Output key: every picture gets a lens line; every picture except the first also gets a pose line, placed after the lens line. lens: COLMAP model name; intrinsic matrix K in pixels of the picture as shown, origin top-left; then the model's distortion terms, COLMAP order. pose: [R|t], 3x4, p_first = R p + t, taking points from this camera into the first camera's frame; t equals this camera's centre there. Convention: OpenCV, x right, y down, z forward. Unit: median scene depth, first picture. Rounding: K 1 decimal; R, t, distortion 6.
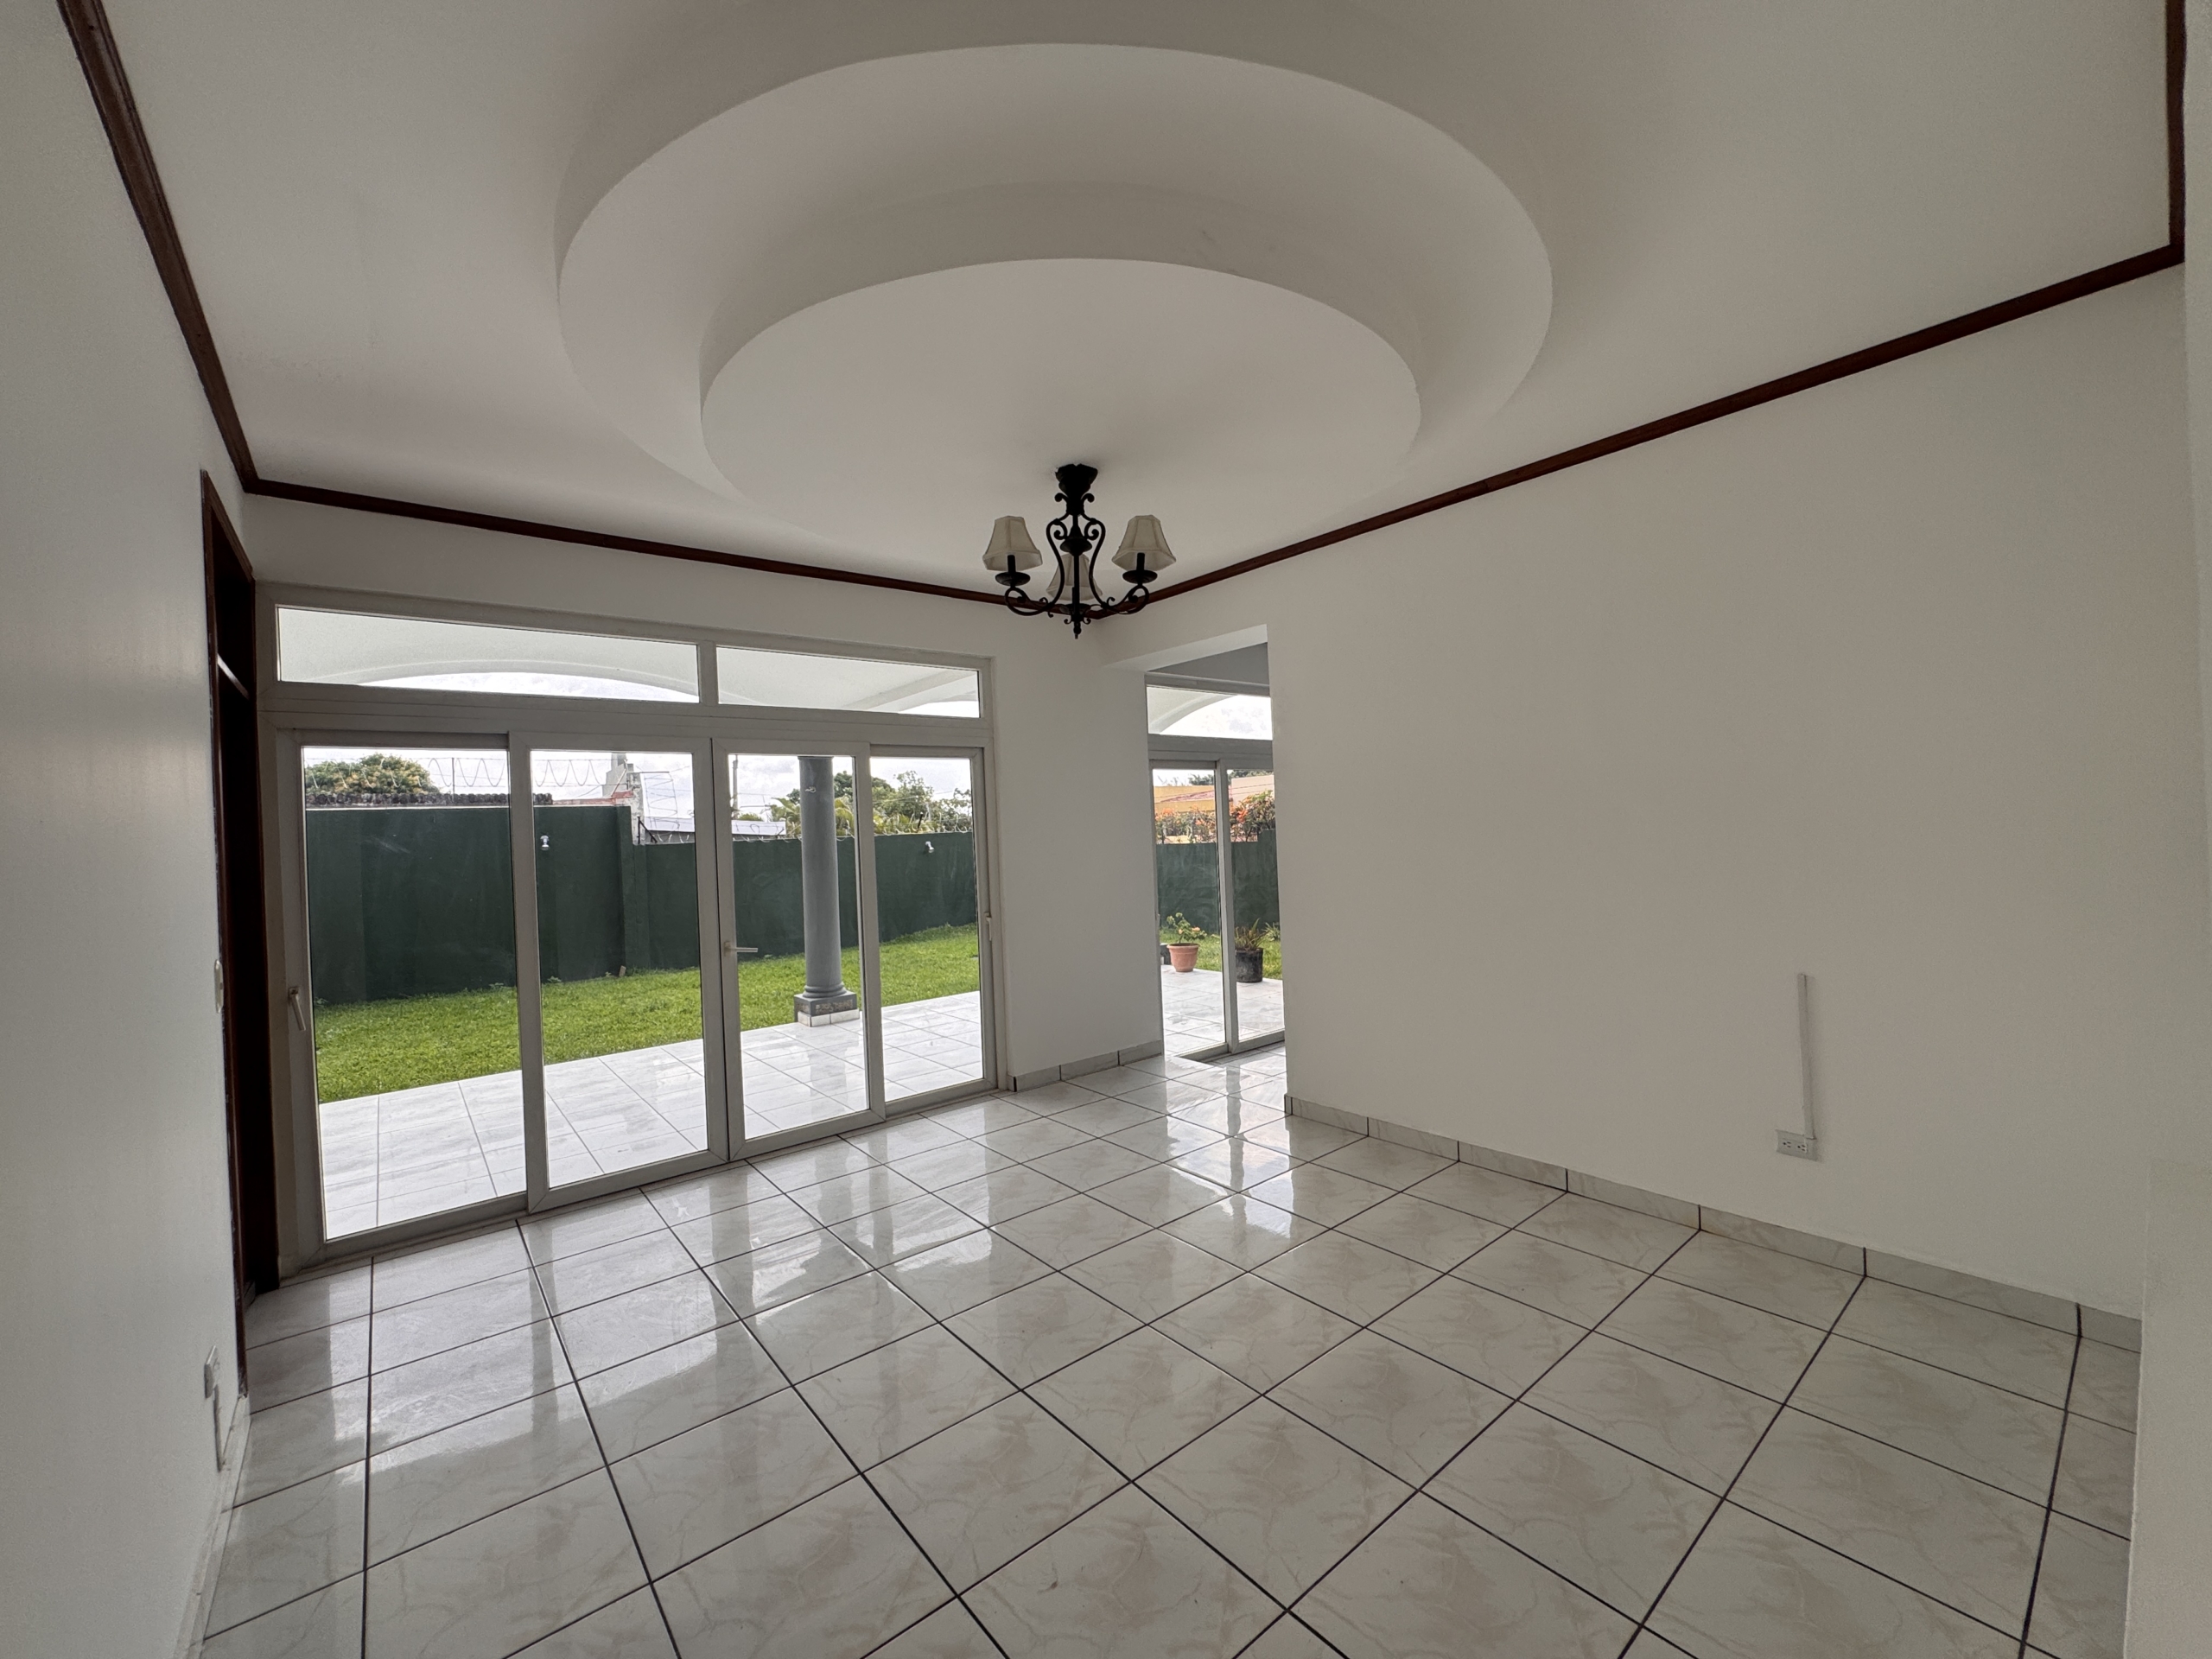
lens RADIAL K [[889.5, 0, 1108.4], [0, 889.5, 826.7], [0, 0, 1]] dist [0.001757, 0.000063]
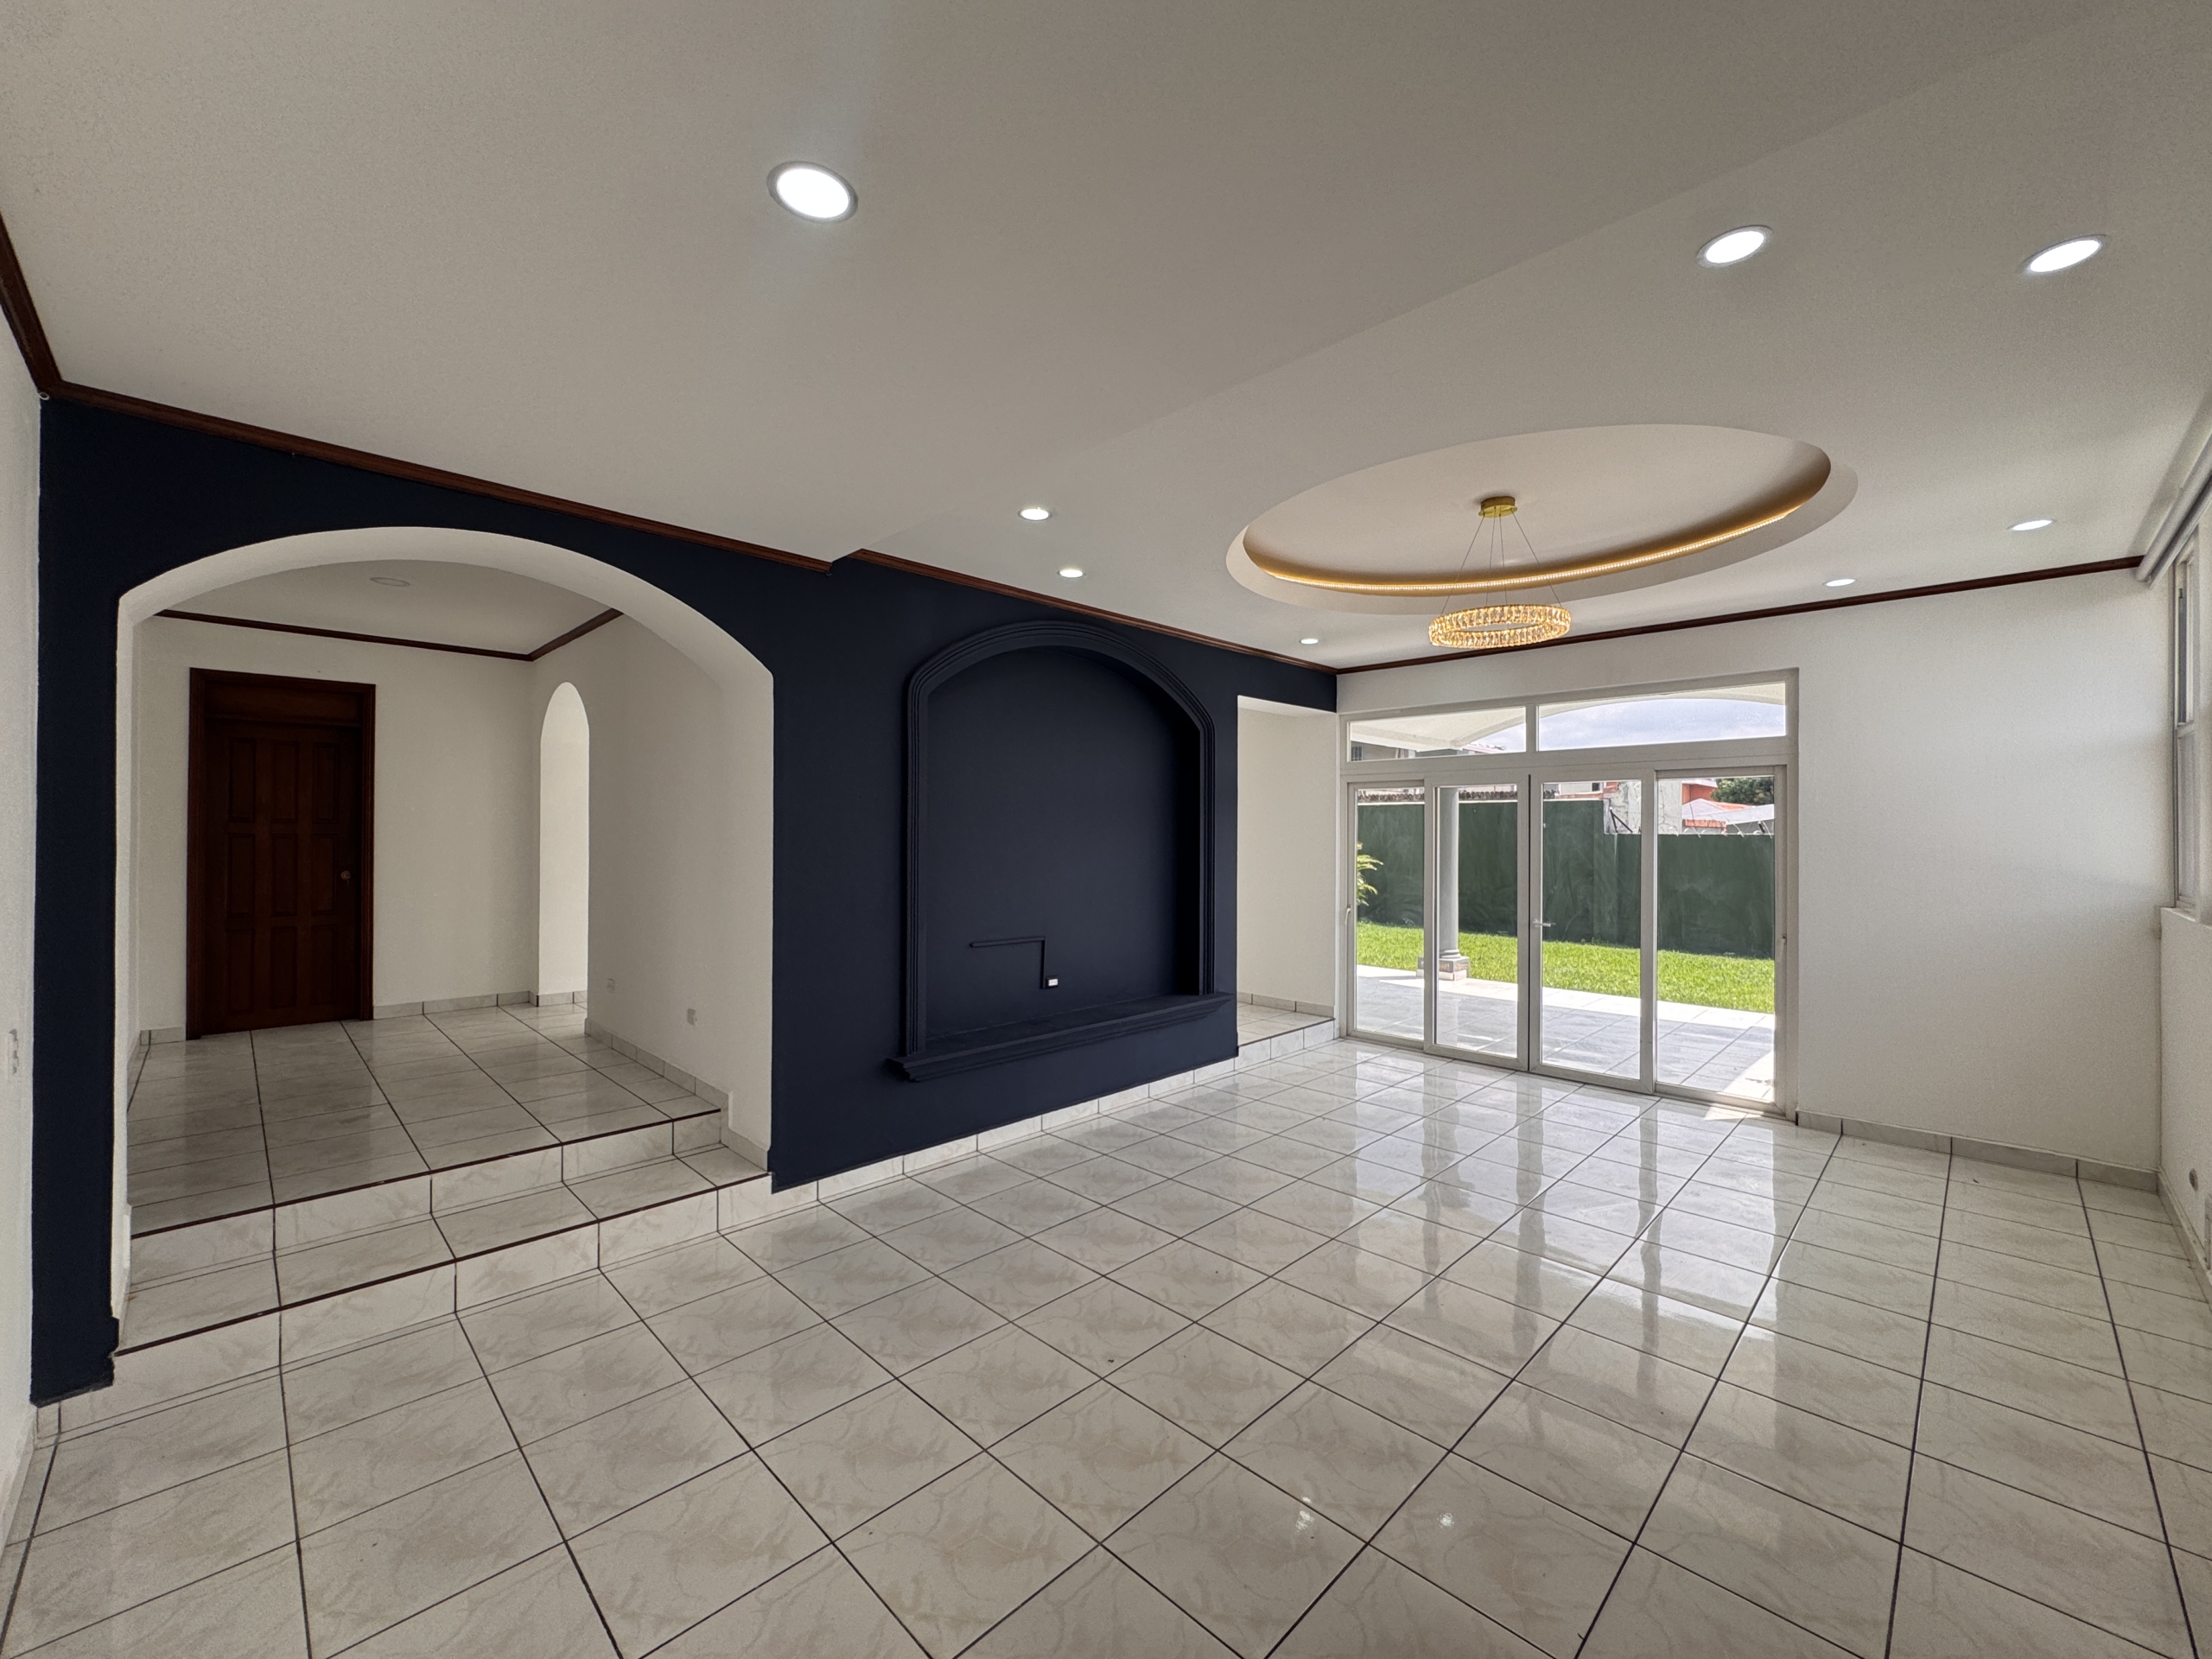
lens RADIAL K [[889.5, 0, 1107.8], [0, 889.5, 825.7], [0, 0, 1]] dist [0.001757, 0.000063]
pose [[0.095000, 0.041179, -0.994625, 0.846979], [-0.007379, 0.999146, 0.040662, -0.065504], [0.995450, 0.003476, 0.095223, 0.152566]]
